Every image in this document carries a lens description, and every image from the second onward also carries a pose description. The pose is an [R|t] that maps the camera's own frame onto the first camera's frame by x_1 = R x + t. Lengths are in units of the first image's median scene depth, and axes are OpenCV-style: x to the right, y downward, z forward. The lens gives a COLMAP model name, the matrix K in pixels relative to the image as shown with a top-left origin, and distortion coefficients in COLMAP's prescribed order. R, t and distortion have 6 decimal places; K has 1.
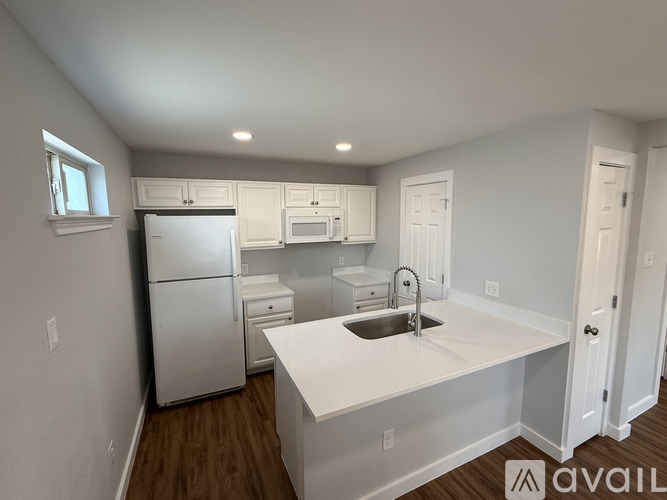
lens RADIAL K [[294.6, 0, 331.3], [0, 294.6, 249.2], [0, 0, 1]] dist [0.001649, -0.000140]
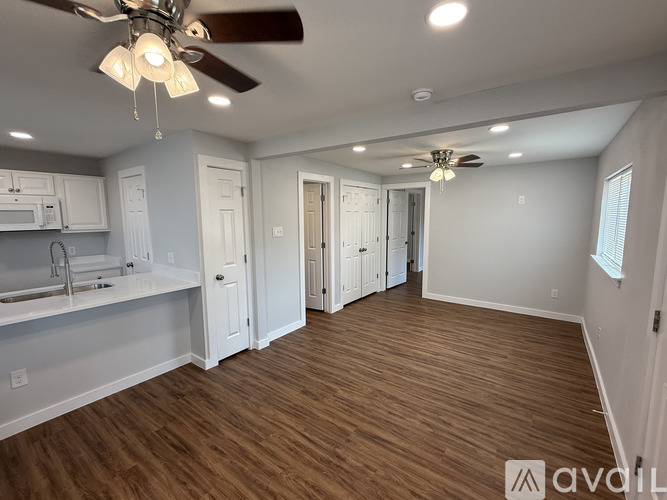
lens RADIAL K [[294.6, 0, 333.6], [0, 294.6, 251.7], [0, 0, 1]] dist [0.001649, -0.000140]
pose [[0.881697, -0.056712, 0.468396, 0.405108], [0.055045, 0.998335, 0.017260, 0.087655], [-0.468595, 0.010564, 0.883350, -0.352580]]
